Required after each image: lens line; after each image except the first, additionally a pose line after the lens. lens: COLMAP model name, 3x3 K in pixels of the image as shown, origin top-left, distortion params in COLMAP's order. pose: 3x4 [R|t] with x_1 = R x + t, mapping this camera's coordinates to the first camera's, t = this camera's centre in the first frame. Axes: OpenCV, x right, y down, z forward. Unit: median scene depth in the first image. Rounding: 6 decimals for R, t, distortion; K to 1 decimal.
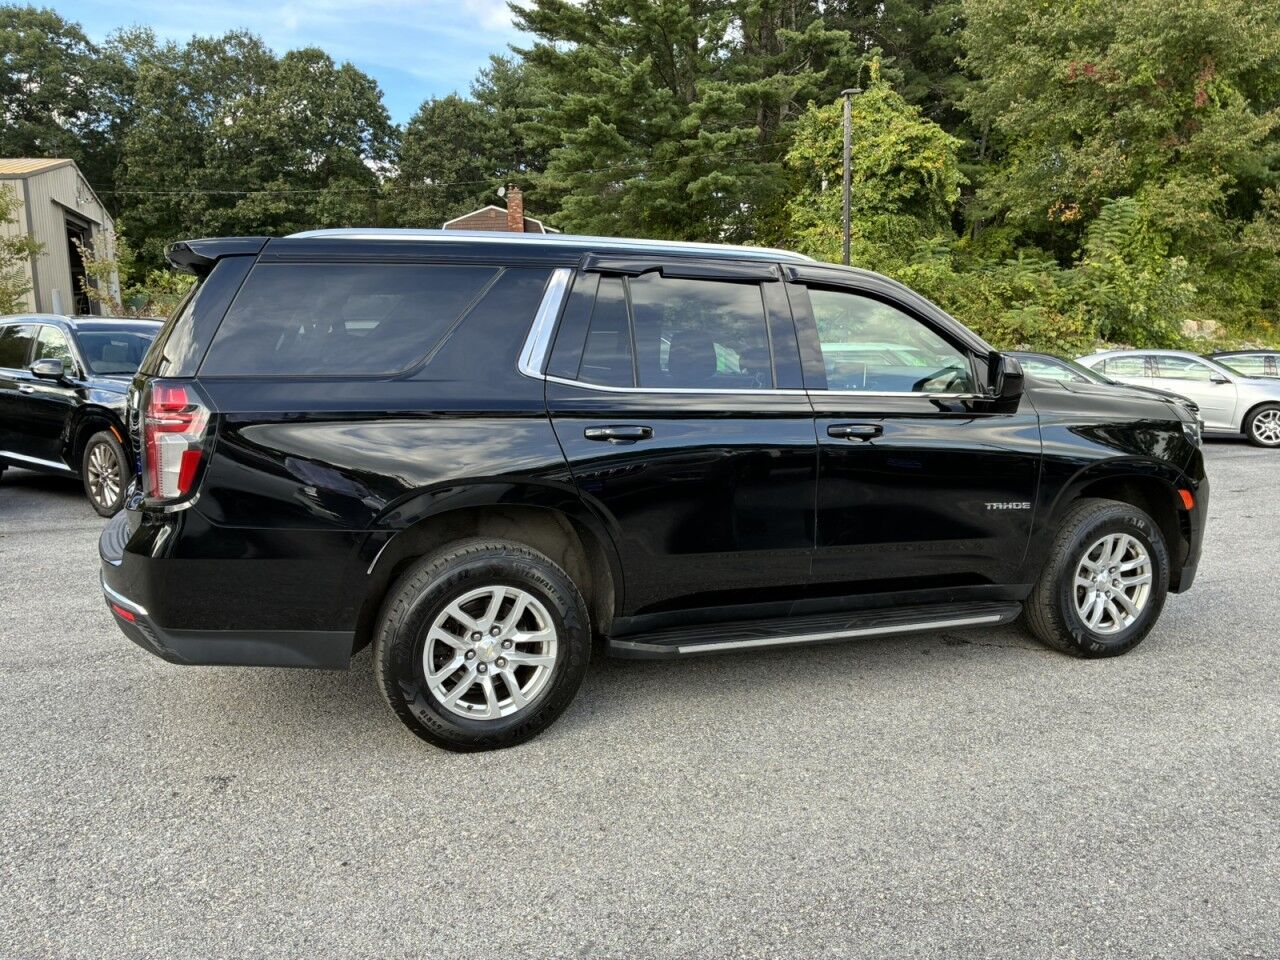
lens RADIAL K [[975.9, 0, 640.9], [0, 975.9, 473.7], [0, 0, 1]] dist [0.062745, -0.075463]
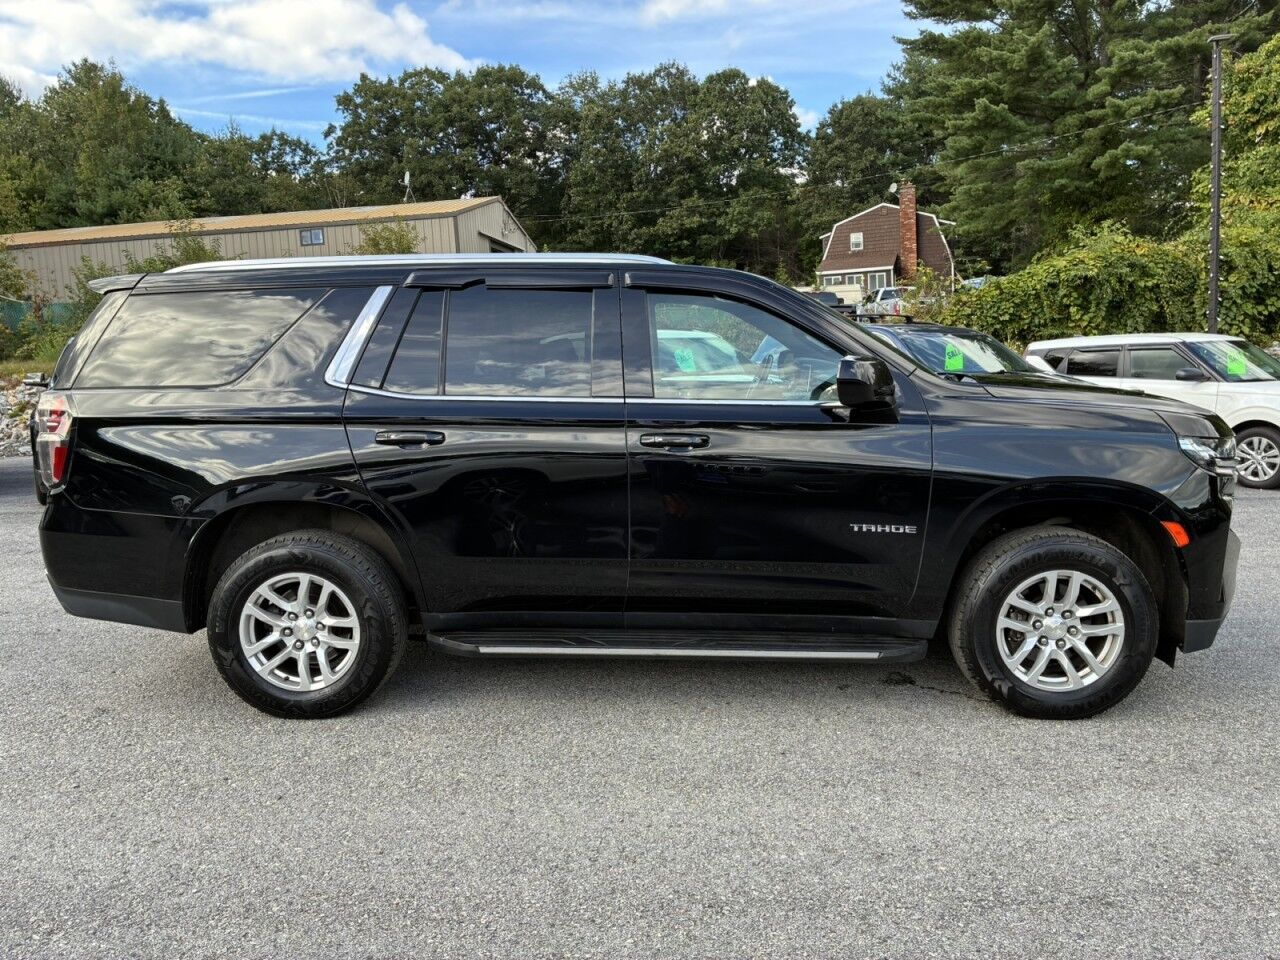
lens RADIAL K [[975.9, 0, 642.9], [0, 975.9, 472.8], [0, 0, 1]] dist [0.062745, -0.075463]
pose [[0.908167, 0.031564, -0.417415, 0.077977], [-0.032158, 0.999467, 0.005611, -0.002194], [0.417370, 0.008327, 0.908698, 0.016196]]
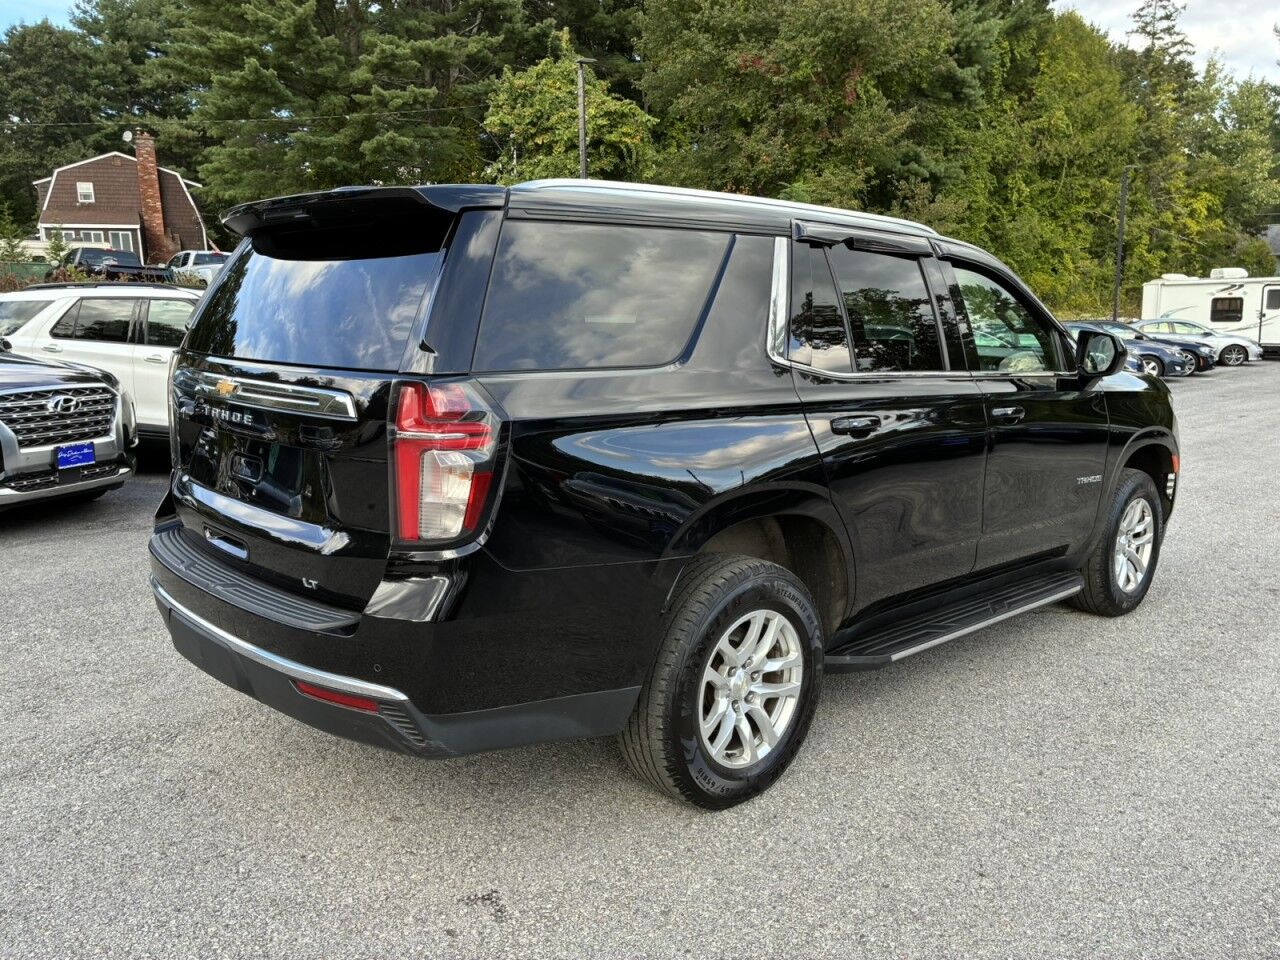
lens RADIAL K [[975.9, 0, 636.2], [0, 975.9, 469.8], [0, 0, 1]] dist [0.062745, -0.075463]
pose [[0.936717, -0.051355, 0.346302, -0.062132], [0.042322, 0.998539, 0.033600, -0.004664], [-0.347521, -0.016818, 0.937521, 0.027866]]
